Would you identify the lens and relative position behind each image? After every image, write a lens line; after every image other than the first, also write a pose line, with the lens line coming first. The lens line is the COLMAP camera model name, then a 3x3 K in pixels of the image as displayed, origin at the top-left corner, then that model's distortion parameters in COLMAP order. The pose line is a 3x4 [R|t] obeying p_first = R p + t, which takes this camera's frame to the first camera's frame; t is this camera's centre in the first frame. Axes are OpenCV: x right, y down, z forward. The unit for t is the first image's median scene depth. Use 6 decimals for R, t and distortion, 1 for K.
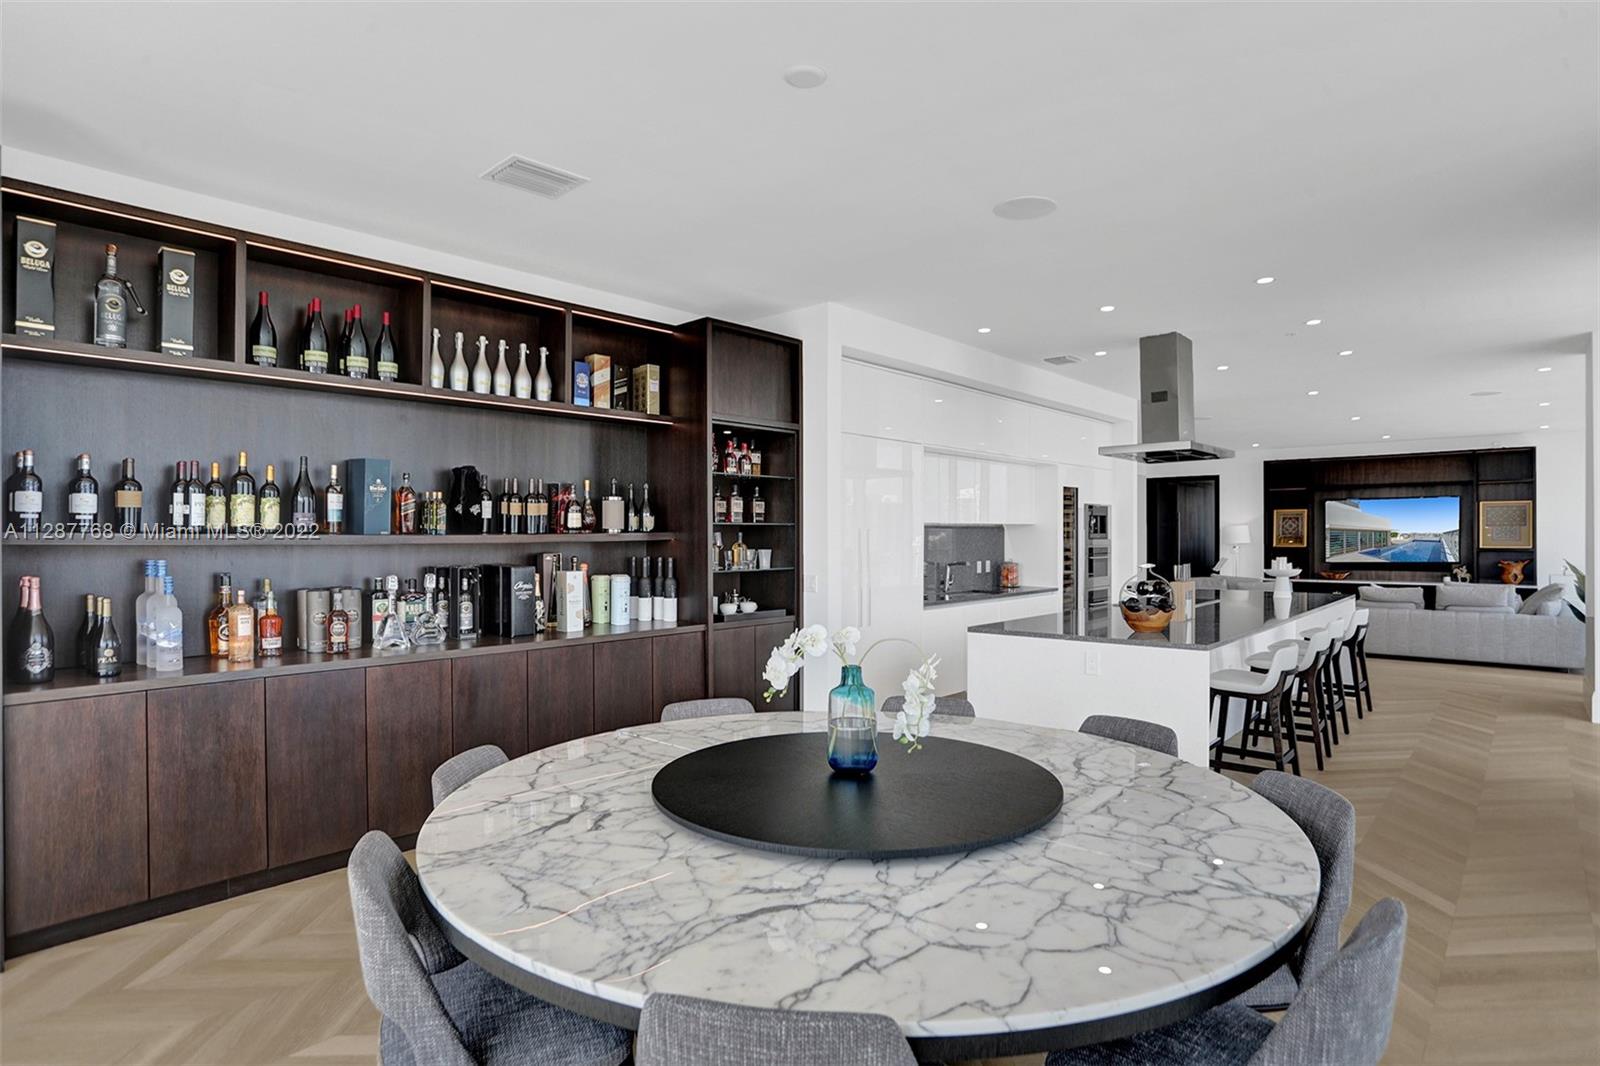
lens RADIAL K [[837.2, 0, 798.0], [0, 837.2, 530.0], [0, 0, 1]] dist [-0.062104, 0.022456]
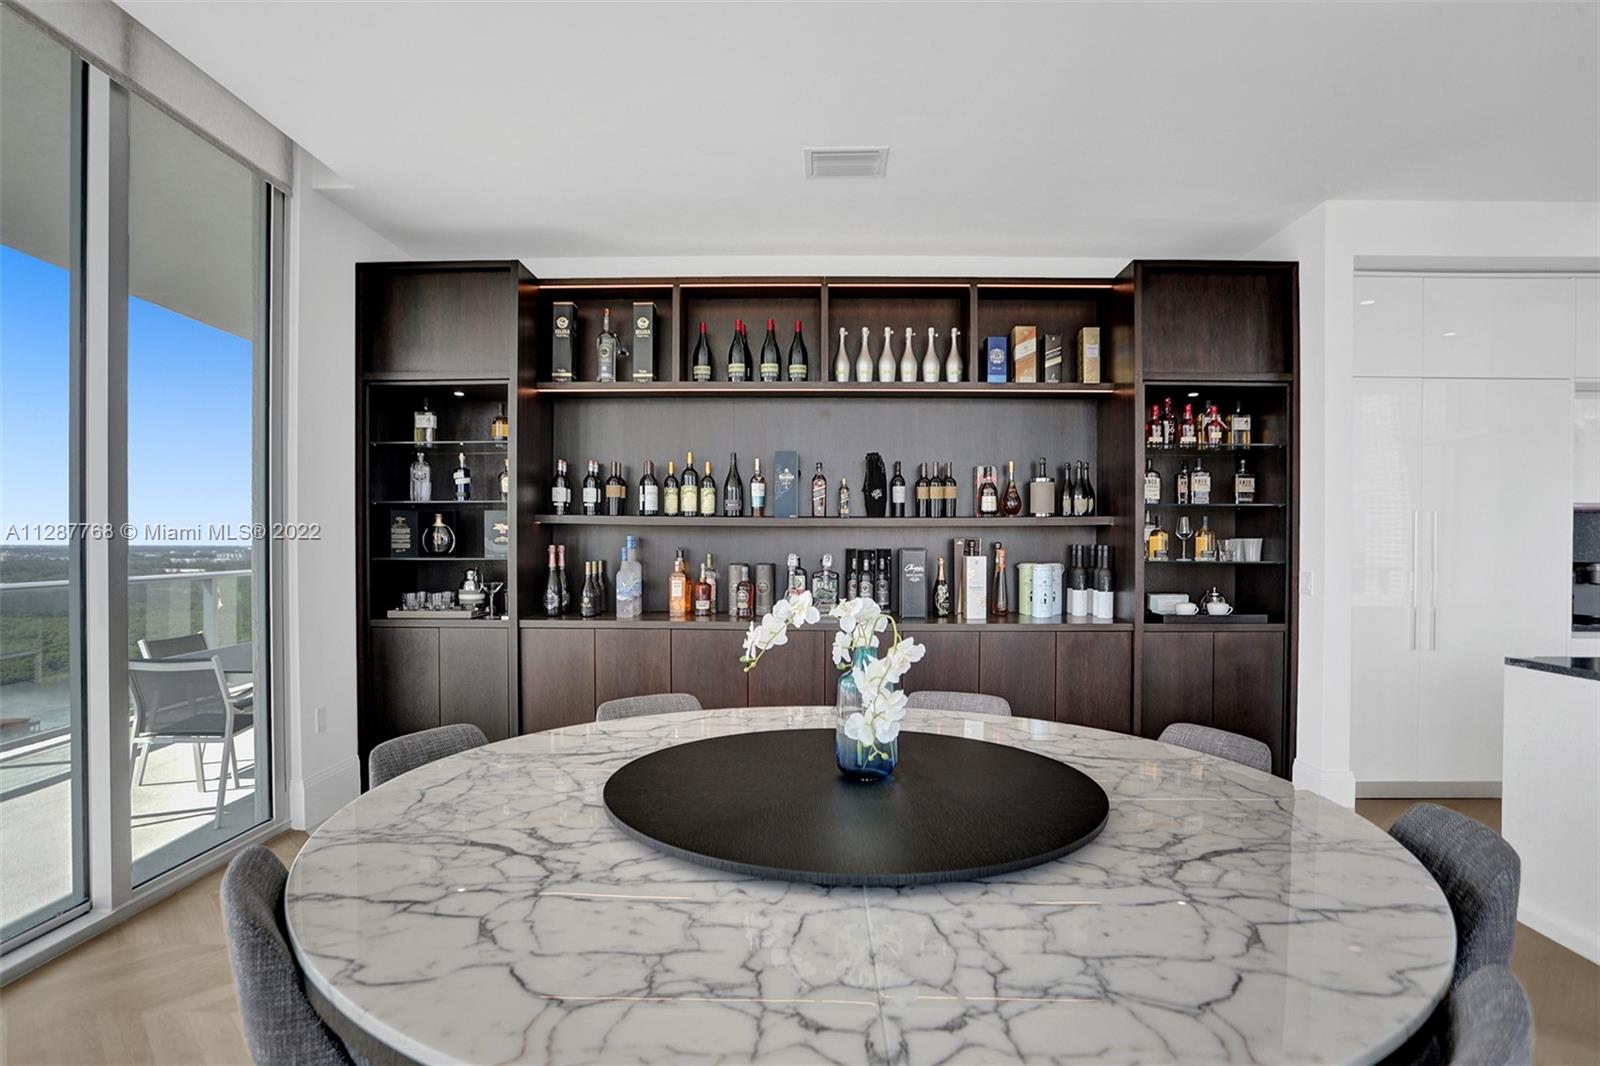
lens RADIAL K [[837.2, 0, 786.2], [0, 837.2, 555.5], [0, 0, 1]] dist [-0.062104, 0.022456]
pose [[0.665964, 0.019712, -0.745723, 0.279706], [-0.000408, 0.999660, 0.026060, 0.022139], [0.745984, -0.017051, 0.665746, 0.175965]]
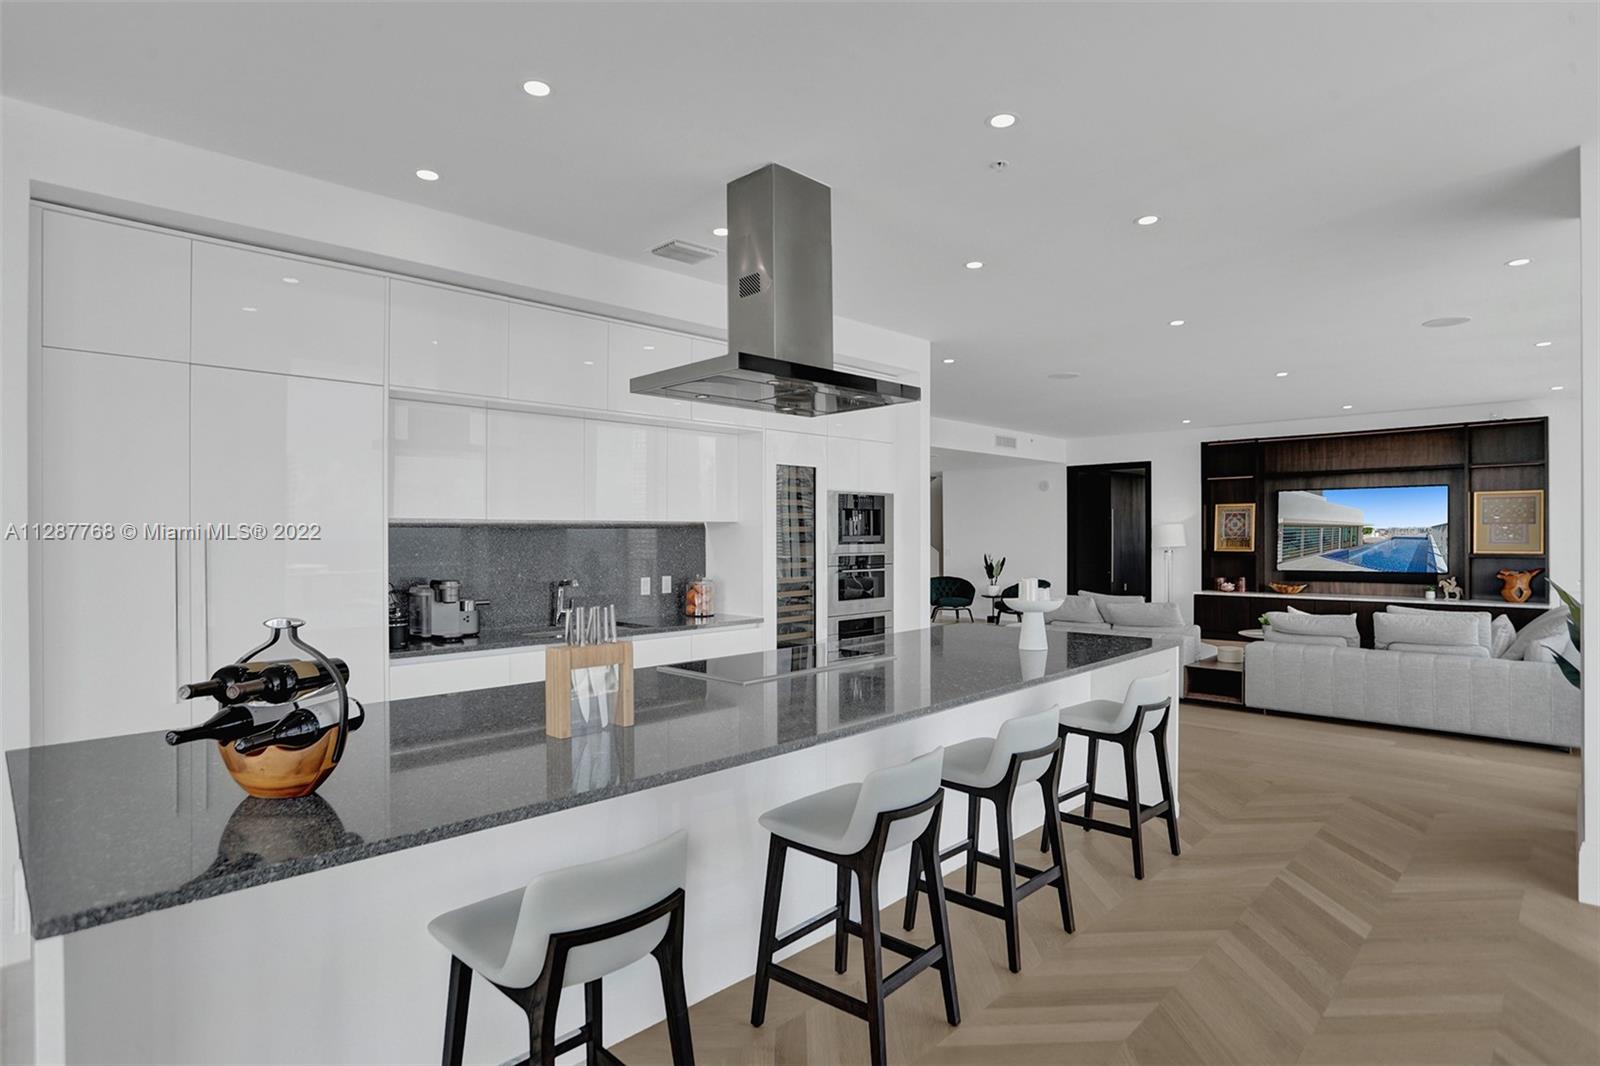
lens RADIAL K [[837.2, 0, 796.6], [0, 837.2, 534.5], [0, 0, 1]] dist [-0.062104, 0.022456]
pose [[0.999230, -0.003959, -0.039024, 0.613997], [0.003993, 0.999992, 0.000793, 0.004469], [0.039020, -0.000949, 0.999238, 0.566844]]
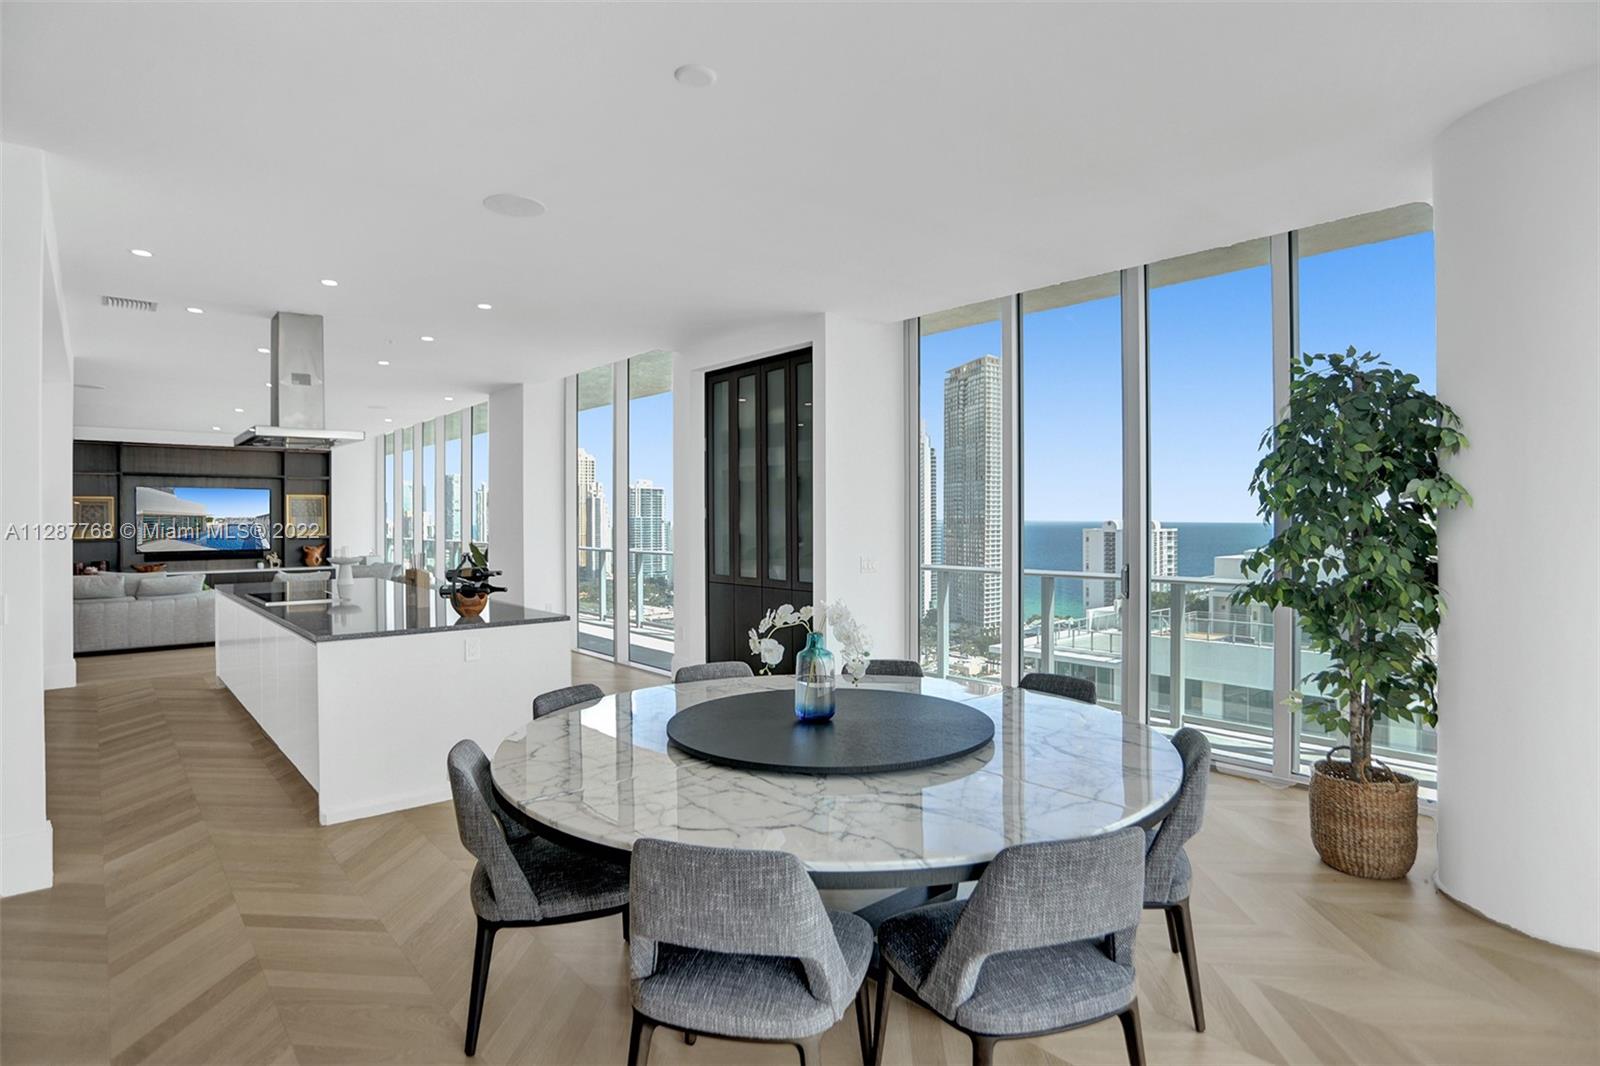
lens RADIAL K [[837.2, 0, 809.6], [0, 837.2, 525.4], [0, 0, 1]] dist [-0.062104, 0.022456]
pose [[0.110013, -0.000654, 0.993930, -0.515967], [-0.007990, 0.999967, 0.001542, 0.000768], [-0.993898, -0.008111, 0.110004, 0.391643]]
